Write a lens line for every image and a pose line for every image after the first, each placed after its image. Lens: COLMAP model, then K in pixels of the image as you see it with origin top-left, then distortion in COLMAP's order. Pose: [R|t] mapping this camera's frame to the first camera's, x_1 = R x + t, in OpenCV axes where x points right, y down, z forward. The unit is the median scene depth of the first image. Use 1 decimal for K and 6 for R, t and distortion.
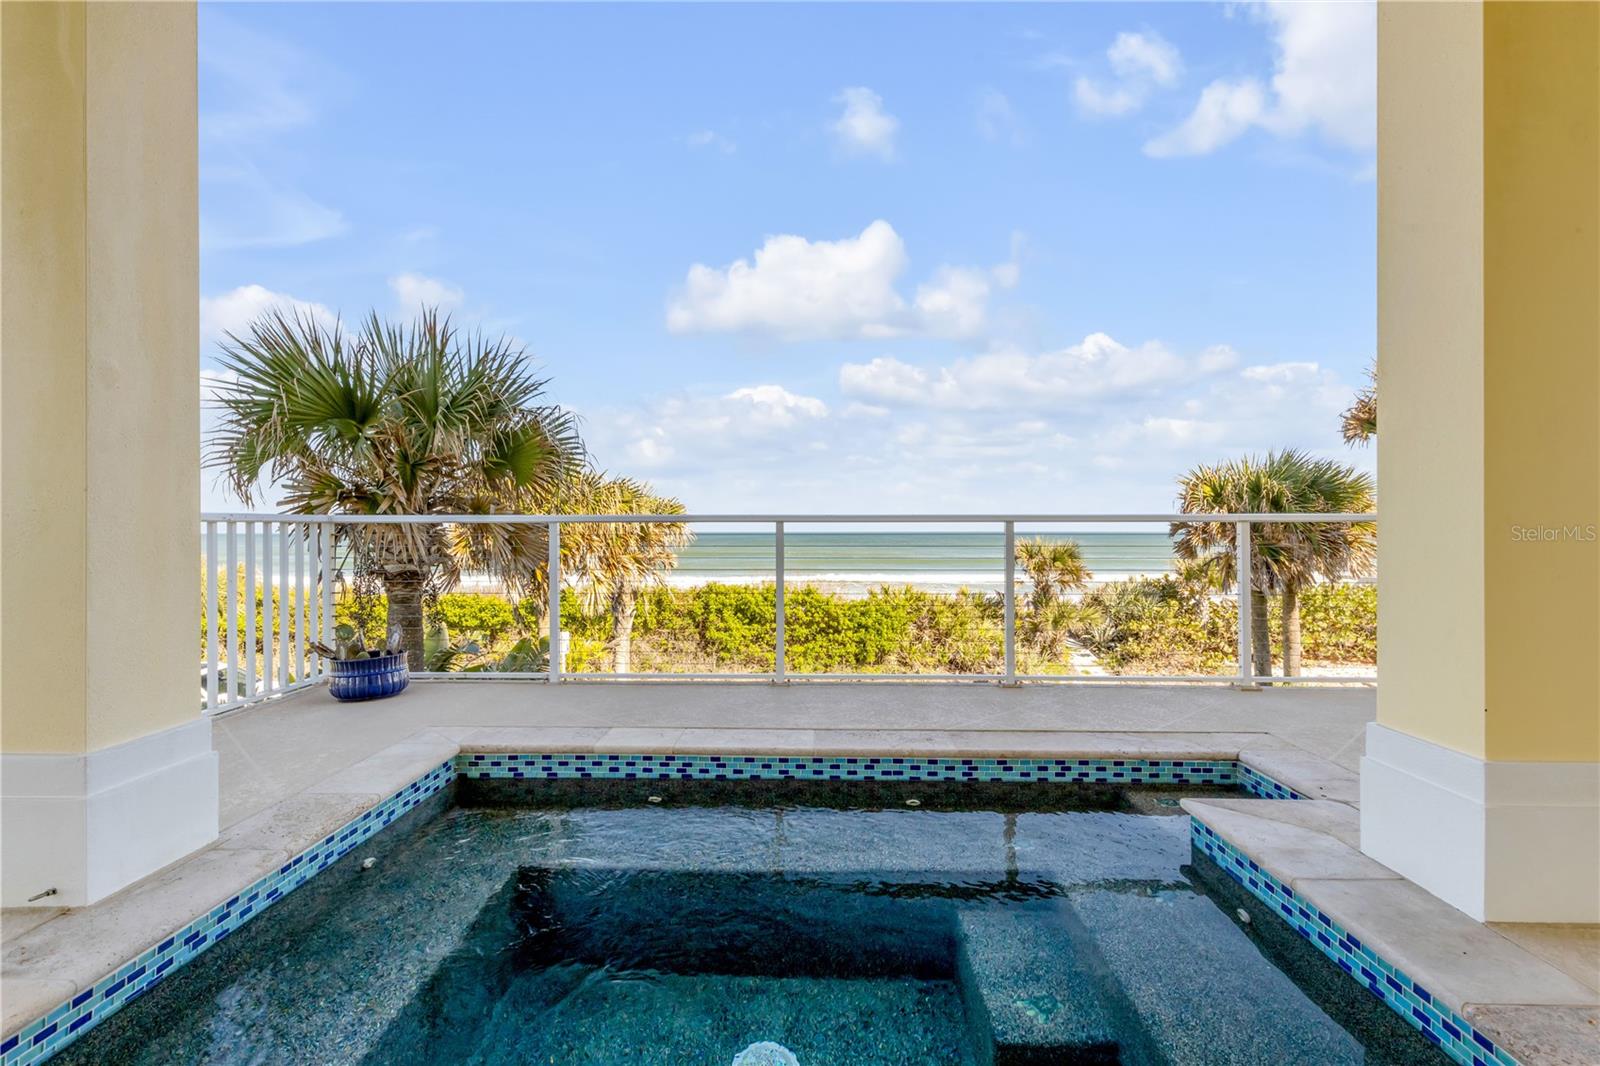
lens RADIAL K [[733.0, 0, 802.5], [0, 733.0, 534.8], [0, 0, 1]] dist [0.011415, -0.001141]
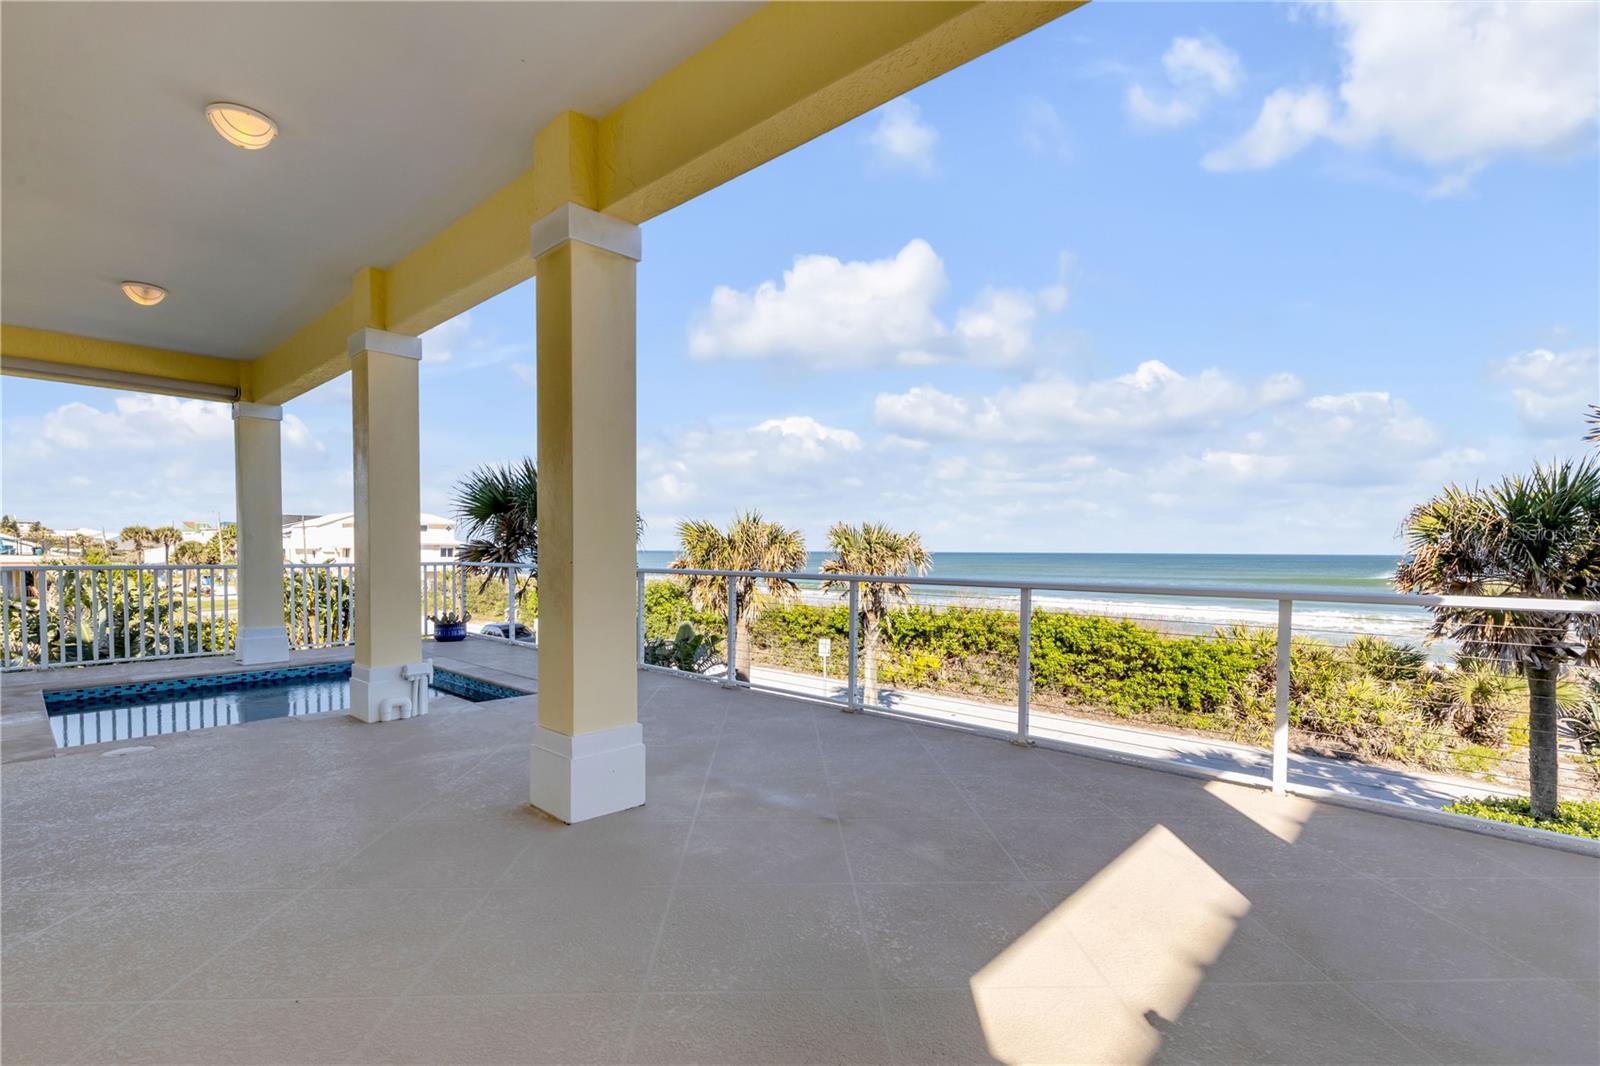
lens RADIAL K [[755.2, 0, 814.8], [0, 755.2, 544.5], [0, 0, 1]] dist [0.013510, 0.000469]
pose [[0.752271, 0.001348, -0.658853, 0.849374], [-0.009842, 0.999909, -0.009192, -0.035079], [0.658780, 0.013399, 0.752216, -0.026727]]
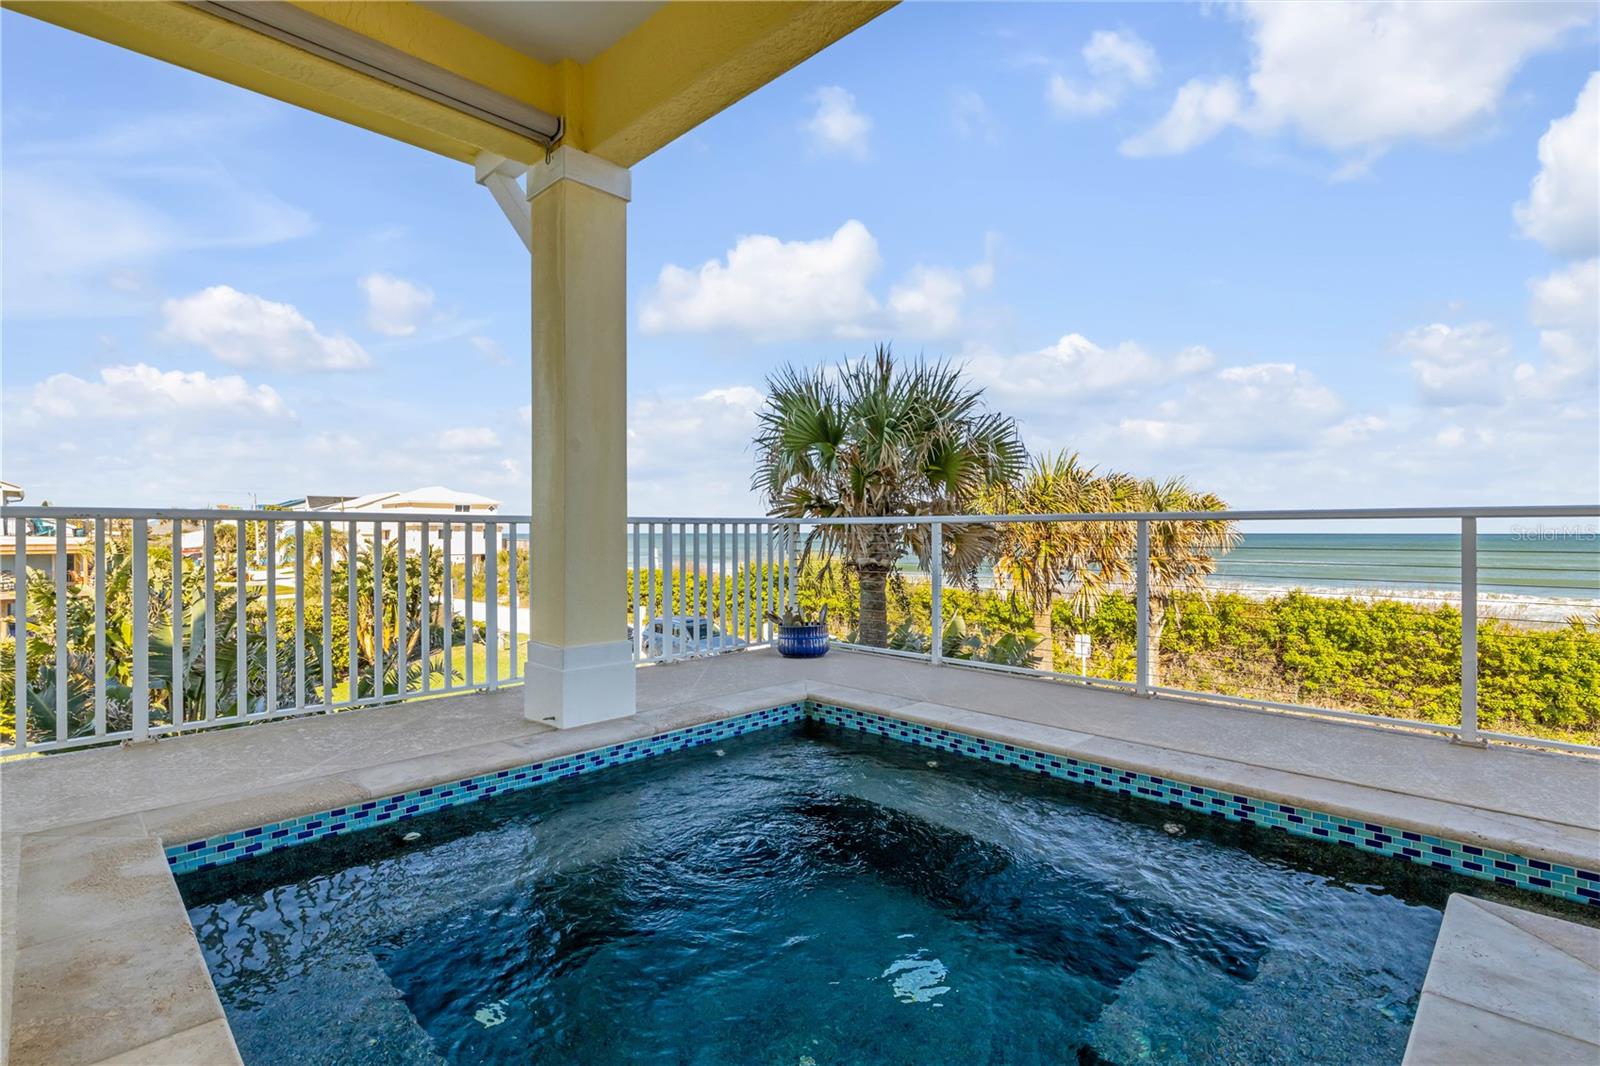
lens RADIAL K [[769.1, 0, 800.0], [0, 769.1, 533.0], [0, 0, 1]] dist [0.001191, 0.000144]
pose [[0.727627, 0.001624, -0.685971, 0.156786], [-0.003844, 0.999991, -0.001710, 0.001078], [0.685963, 0.003881, 0.727626, -0.001468]]
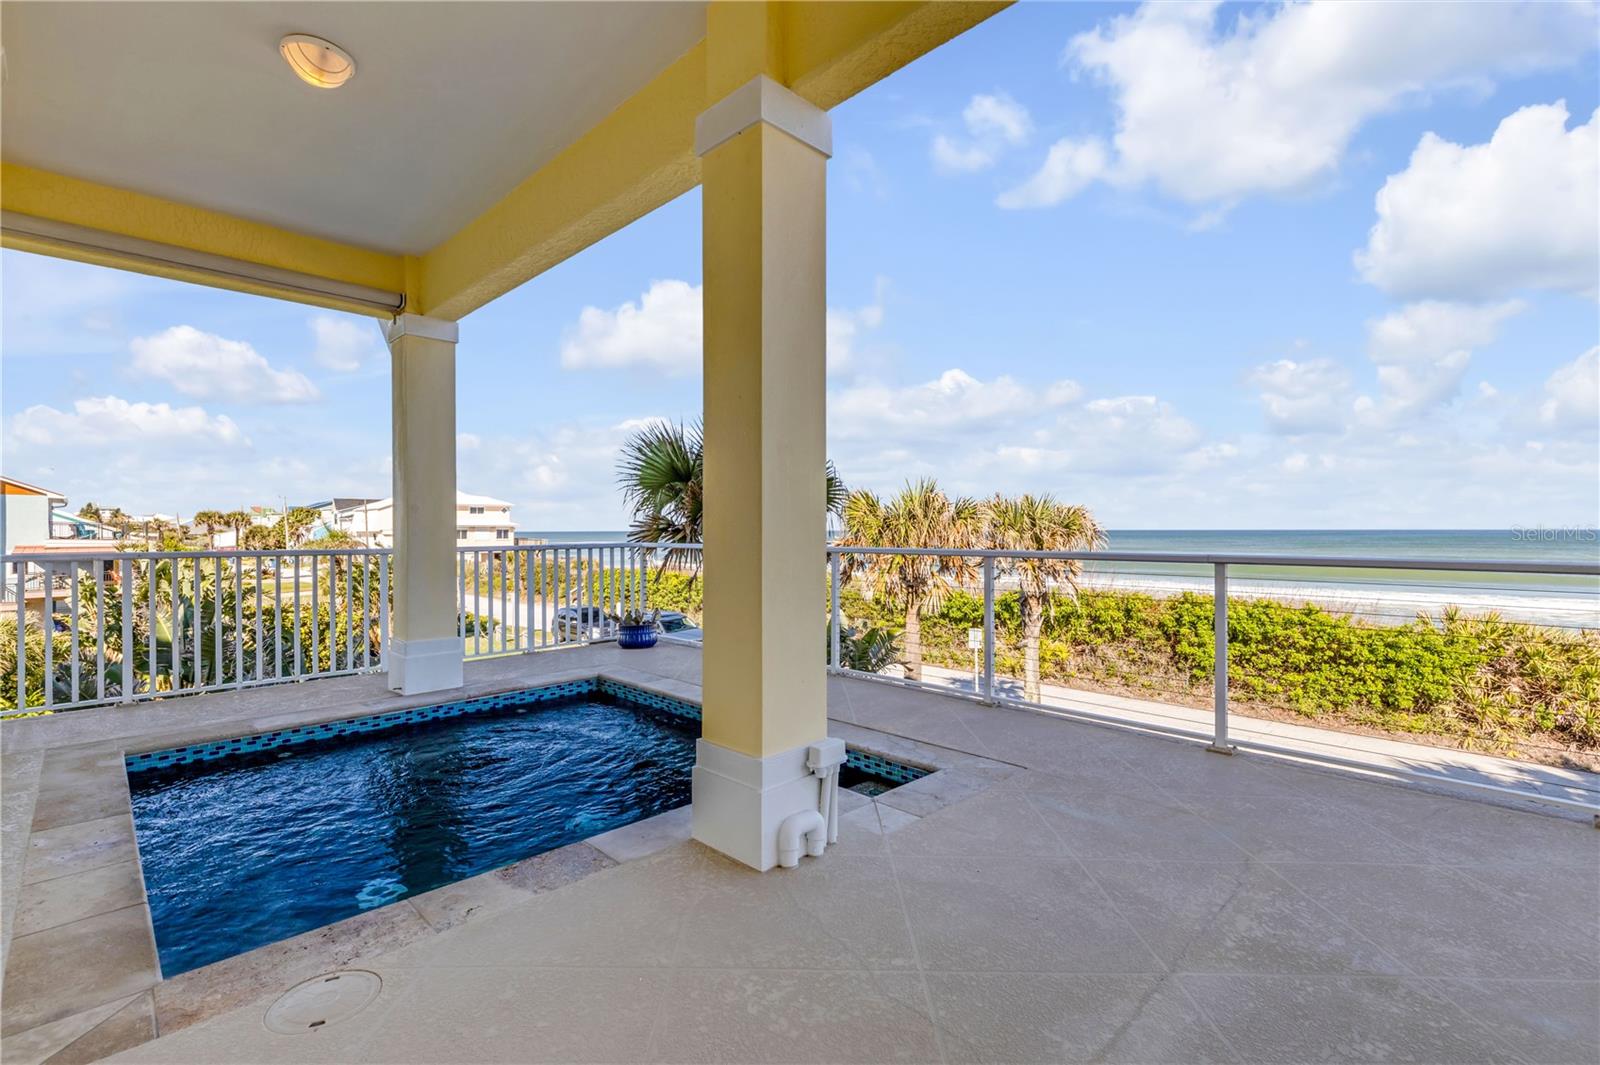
lens RADIAL K [[733.0, 0, 802.5], [0, 733.0, 534.3], [0, 0, 1]] dist [0.011415, -0.001141]
pose [[0.721164, 0.004477, -0.692750, 0.412794], [-0.002141, 0.999989, 0.004234, -0.027283], [0.692761, -0.001570, 0.721166, 0.001773]]
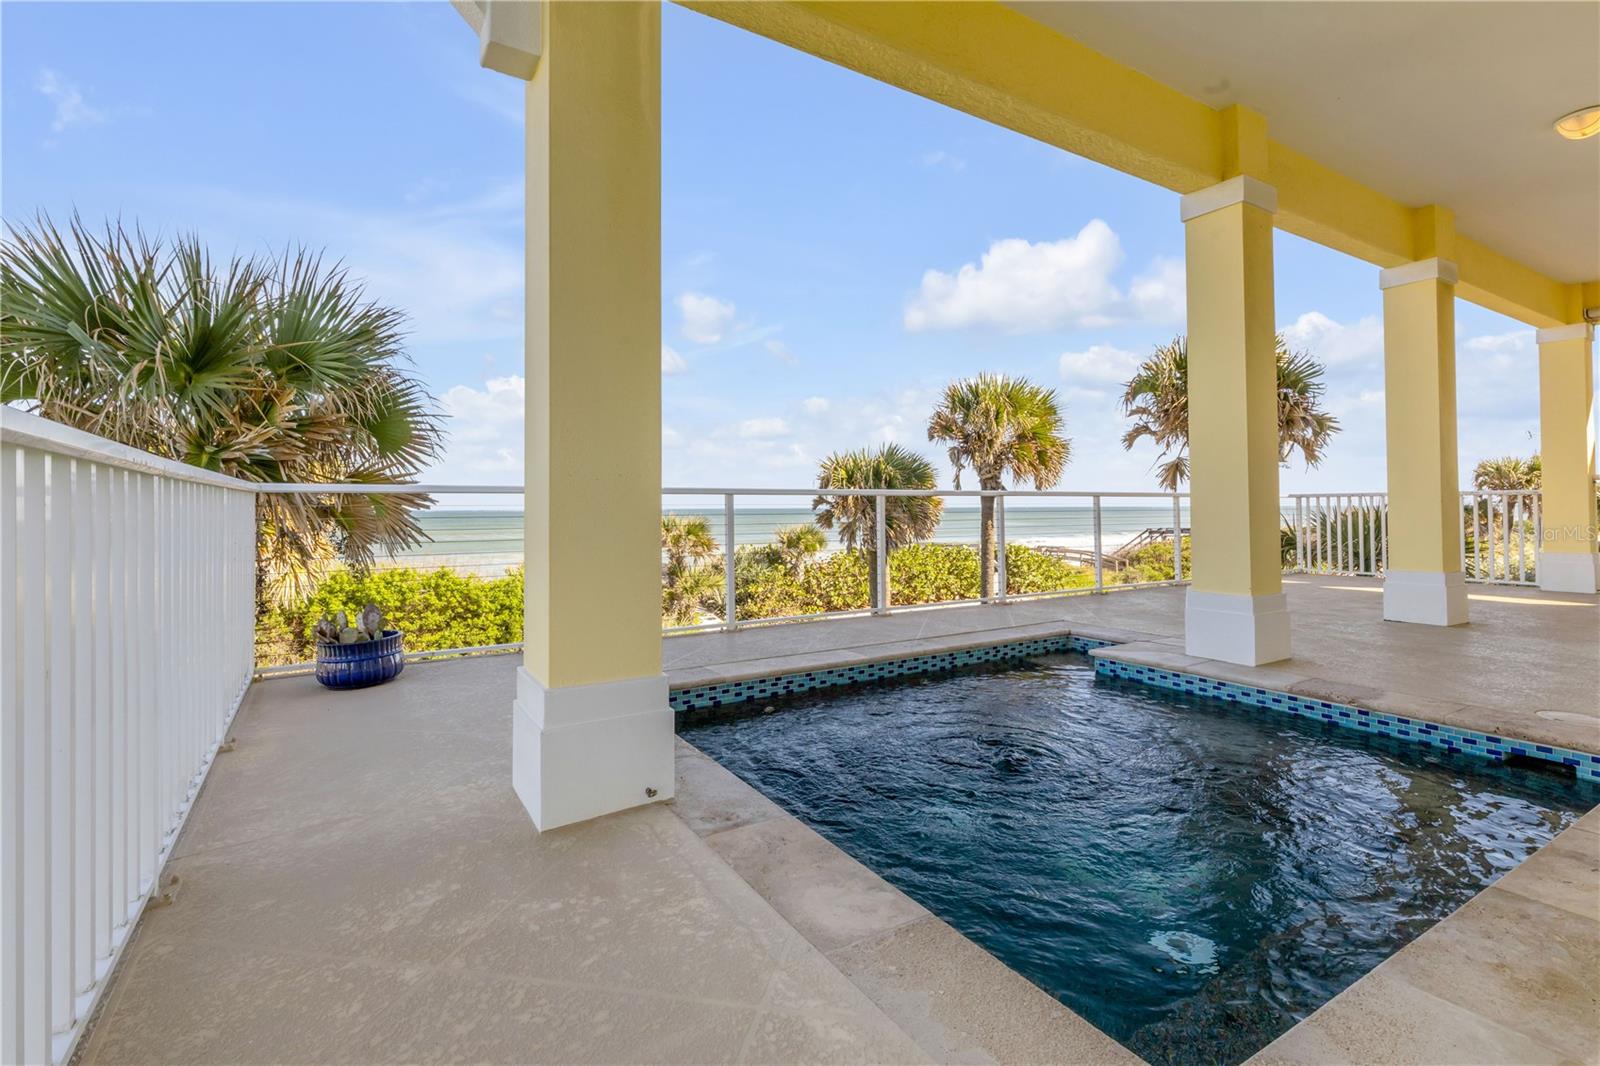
lens RADIAL K [[733.3, 0, 804.5], [0, 733.3, 490.7], [0, 0, 1]] dist [0.009843, -0.000253]
pose [[0.835609, 0.008355, 0.549261, -0.284859], [0.007785, 0.999604, -0.027049, 0.005128], [-0.549269, 0.026879, 0.835213, -0.030113]]
